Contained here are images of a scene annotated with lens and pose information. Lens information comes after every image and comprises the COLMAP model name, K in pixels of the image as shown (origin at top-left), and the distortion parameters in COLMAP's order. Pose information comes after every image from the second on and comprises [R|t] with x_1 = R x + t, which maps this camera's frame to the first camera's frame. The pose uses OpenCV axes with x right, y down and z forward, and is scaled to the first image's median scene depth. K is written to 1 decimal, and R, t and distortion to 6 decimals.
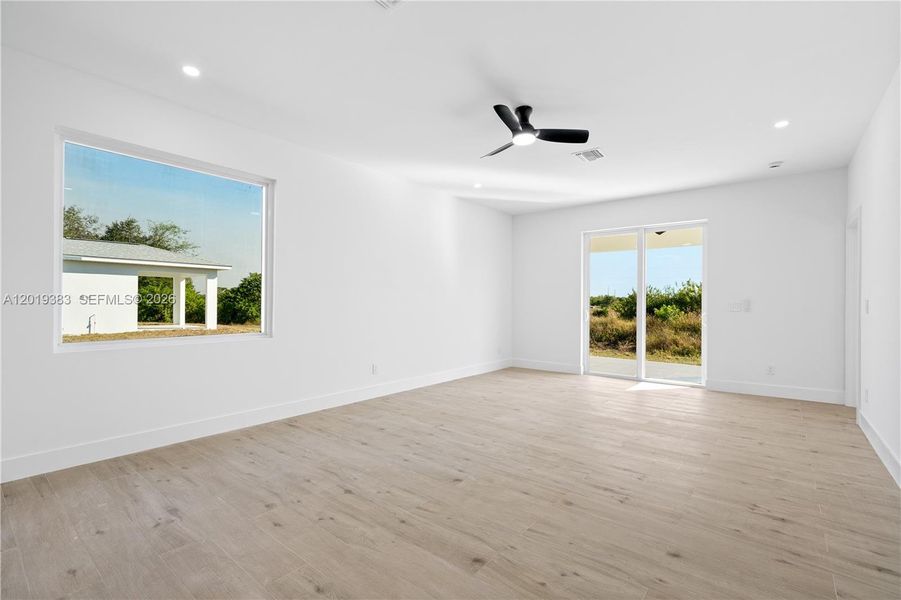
lens RADIAL K [[407.2, 0, 457.0], [0, 407.2, 298.2], [0, 0, 1]] dist [-0.007407, 0.002210]
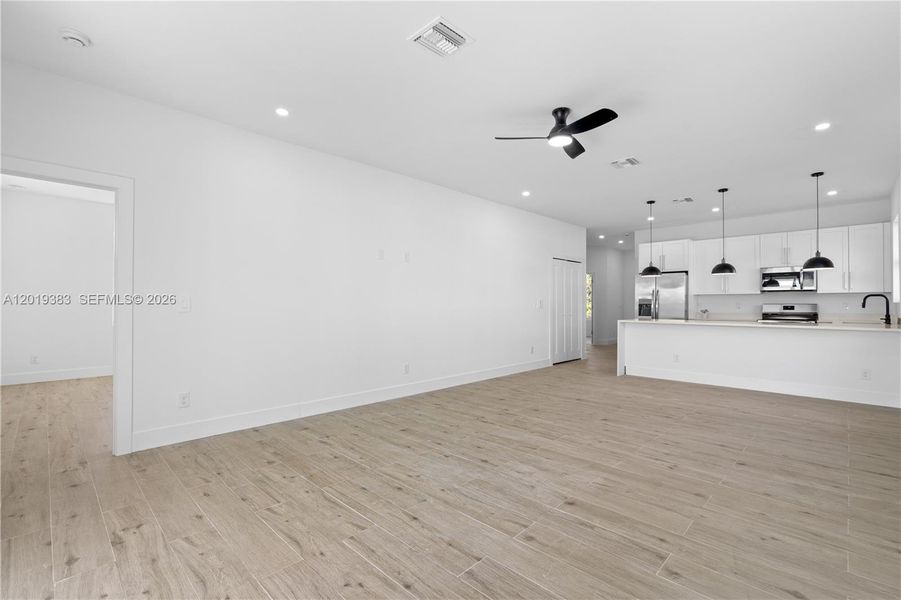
lens RADIAL K [[404.2, 0, 454.7], [0, 404.2, 292.8], [0, 0, 1]] dist [-0.002120, 0.000058]
pose [[-0.994896, -0.003916, 0.100827, 0.289545], [-0.007798, 0.999242, -0.038141, 0.023406], [-0.100601, -0.038732, -0.994173, 1.826465]]
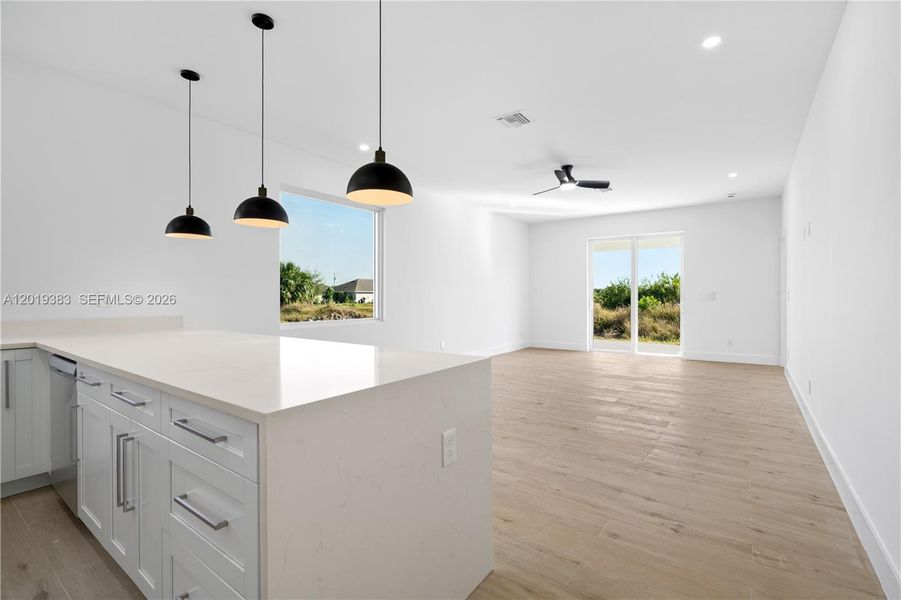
lens RADIAL K [[407.2, 0, 459.0], [0, 407.2, 293.1], [0, 0, 1]] dist [-0.007407, 0.002210]
pose [[0.998523, -0.008269, 0.053699, -0.290335], [0.008001, 0.999954, 0.005194, -0.006845], [-0.053739, -0.004757, 0.998544, -0.437401]]
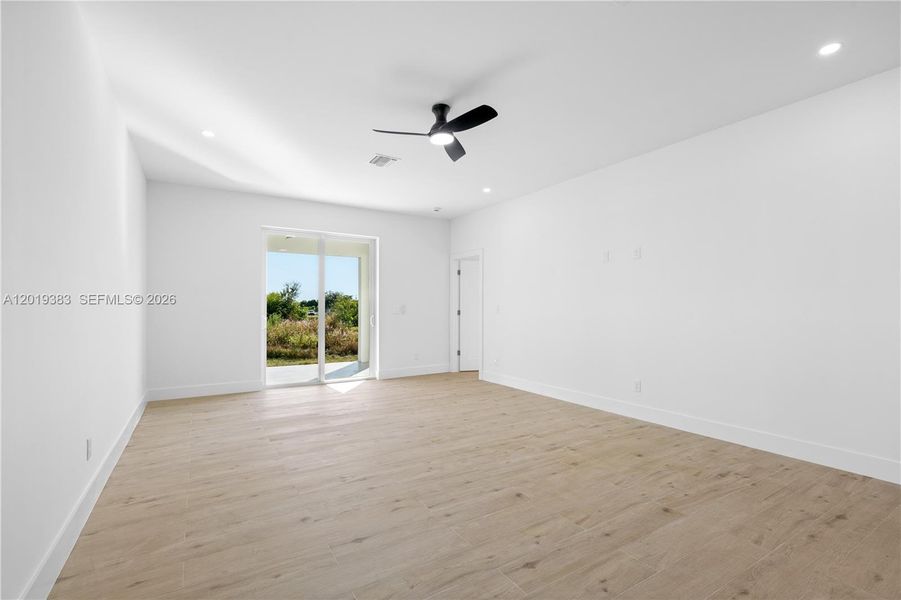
lens RADIAL K [[407.2, 0, 450.8], [0, 407.2, 305.8], [0, 0, 1]] dist [-0.007407, 0.002210]
pose [[0.334517, 0.000386, 0.942390, -0.669982], [-0.010100, 0.999944, 0.003175, 0.002367], [-0.942336, -0.010580, 0.334502, 0.591251]]
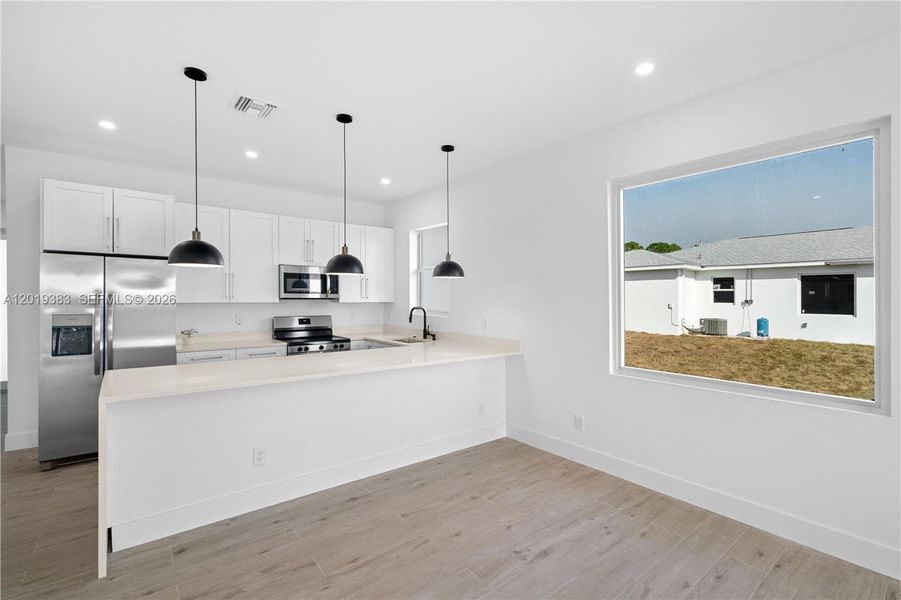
lens RADIAL K [[407.2, 0, 451.2], [0, 407.2, 302.6], [0, 0, 1]] dist [-0.007407, 0.002210]
pose [[-0.217299, 0.005973, -0.976087, 0.192761], [0.005213, 0.999974, 0.004959, -0.060568], [0.976091, -0.004010, -0.217325, 0.593439]]
